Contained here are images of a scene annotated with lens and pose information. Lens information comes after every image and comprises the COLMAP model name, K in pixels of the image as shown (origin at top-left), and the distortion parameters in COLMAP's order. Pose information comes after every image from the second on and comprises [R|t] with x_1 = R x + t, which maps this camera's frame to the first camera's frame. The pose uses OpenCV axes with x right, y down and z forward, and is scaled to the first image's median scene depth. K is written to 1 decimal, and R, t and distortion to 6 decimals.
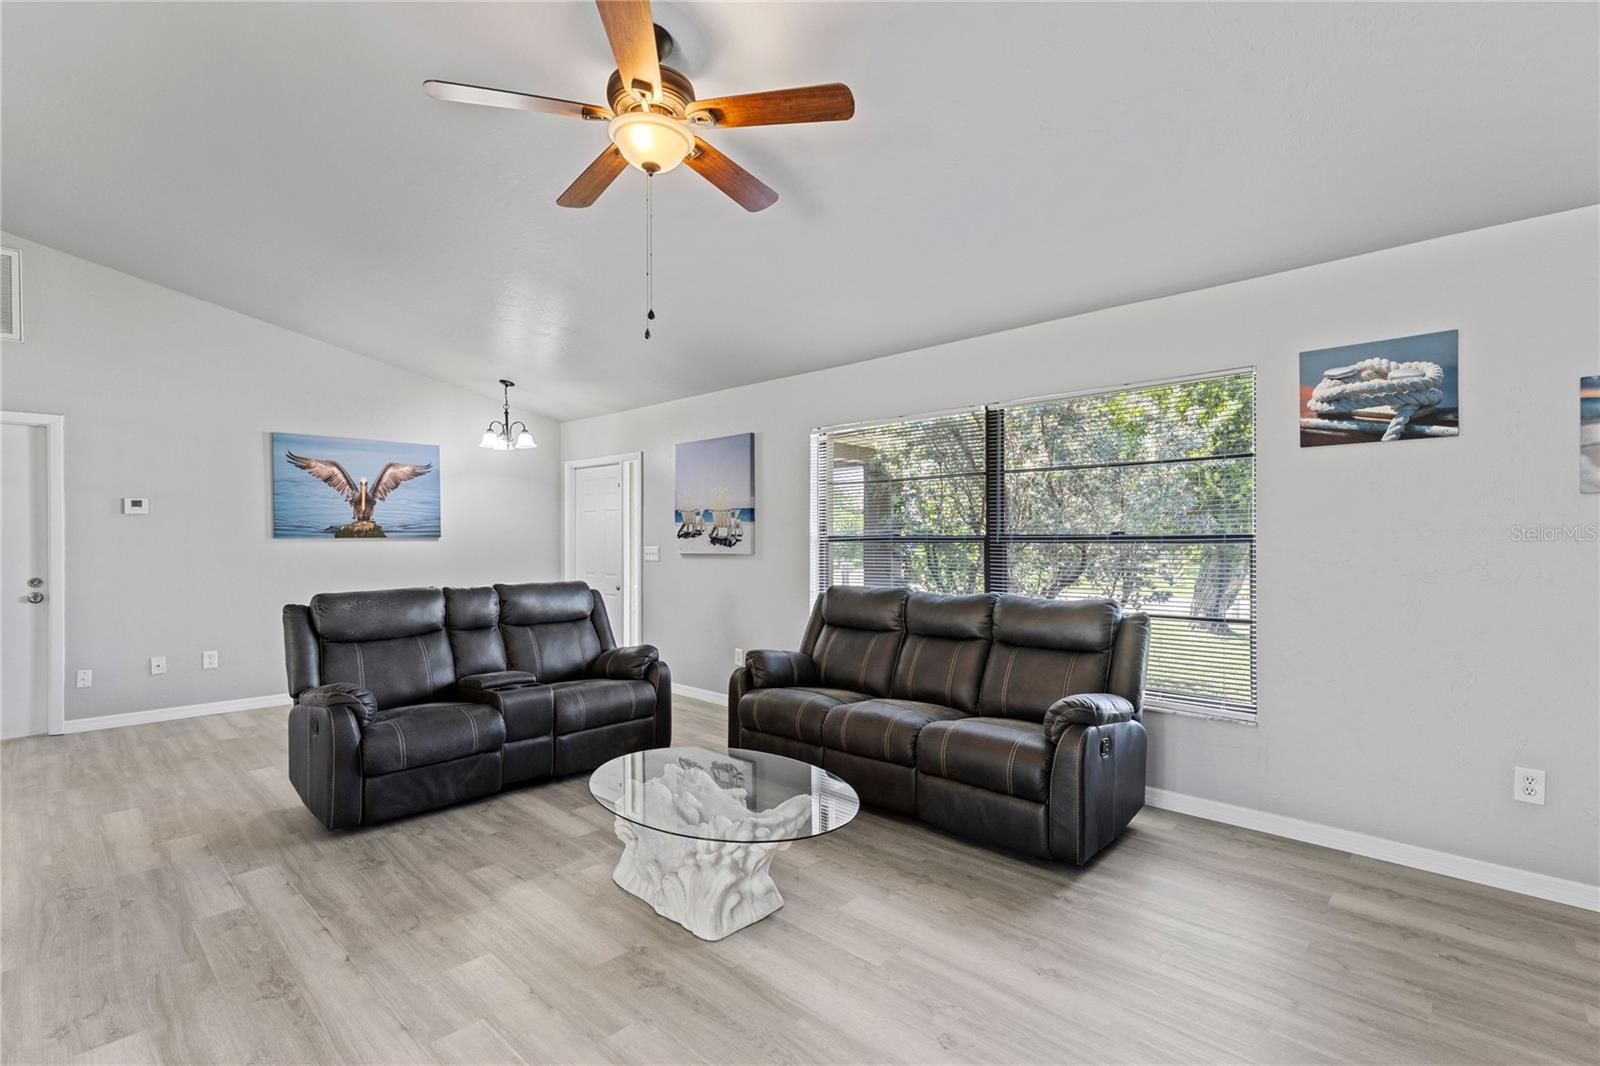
lens RADIAL K [[733.0, 0, 809.4], [0, 733.0, 538.8], [0, 0, 1]] dist [0.000425, -0.001341]
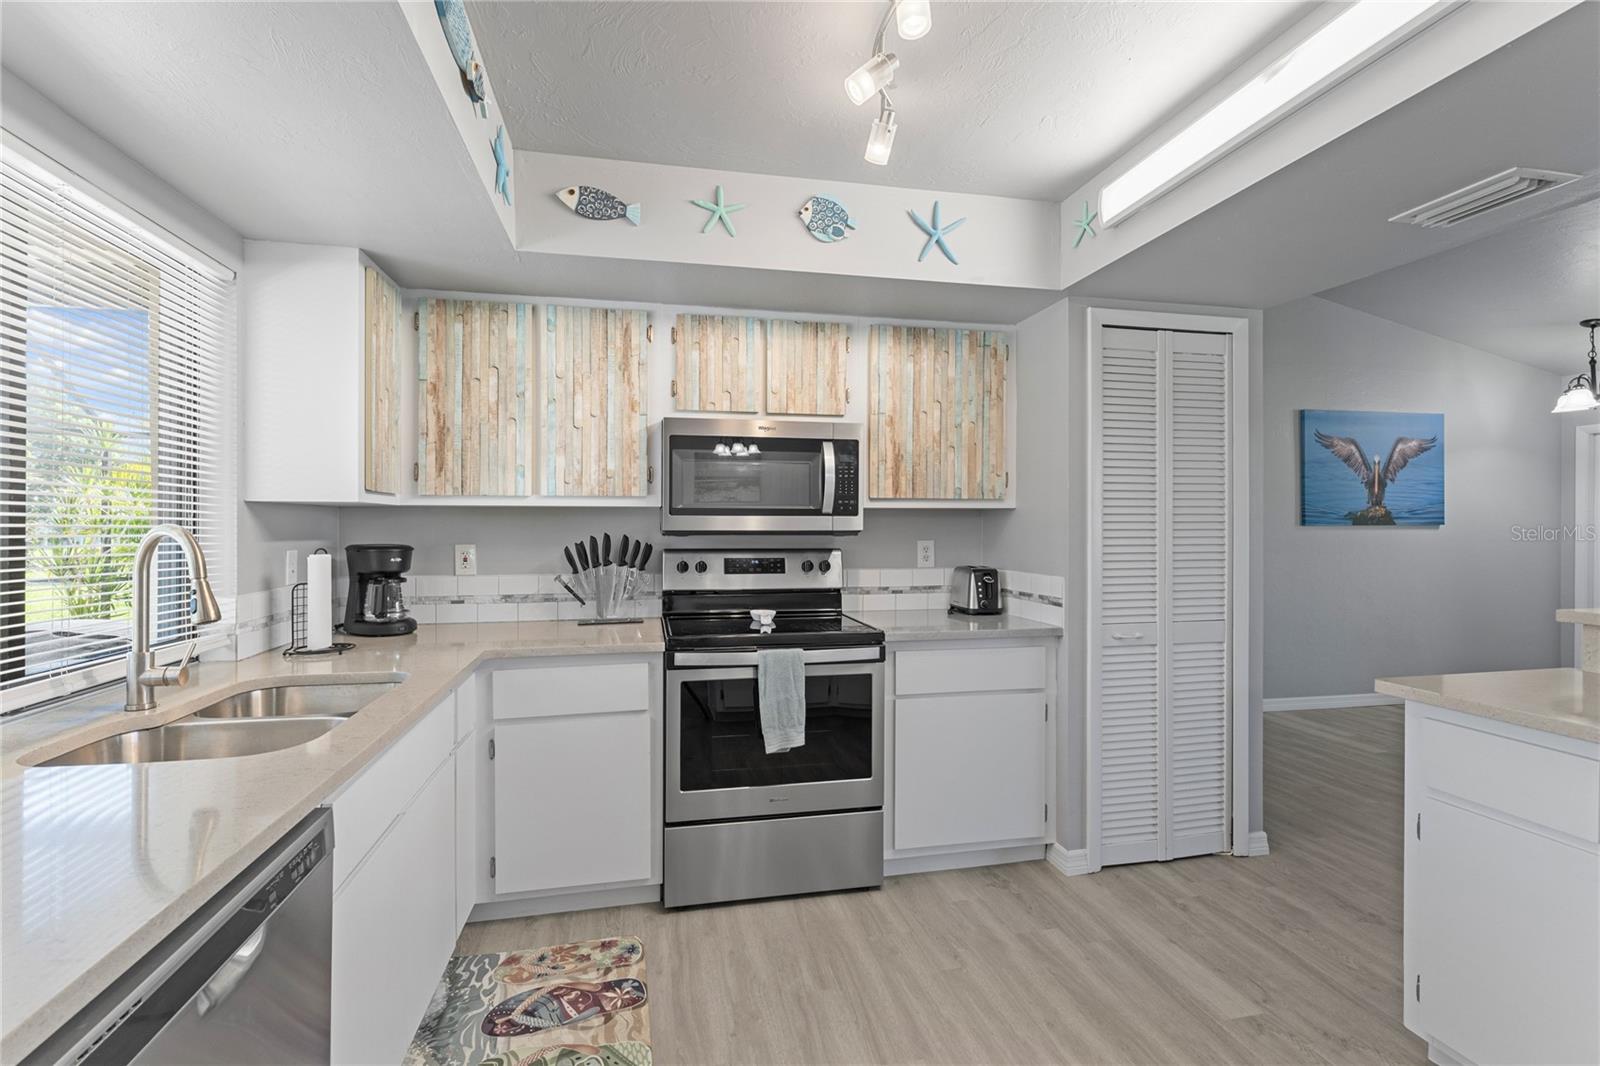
lens RADIAL K [[733.0, 0, 799.4], [0, 733.0, 527.9], [0, 0, 1]] dist [0.000425, -0.001341]
pose [[0.817151, 0.006404, -0.576388, -0.862688], [-0.005493, 0.999979, 0.003322, 0.003083], [0.576397, 0.000452, 0.817170, -0.122516]]
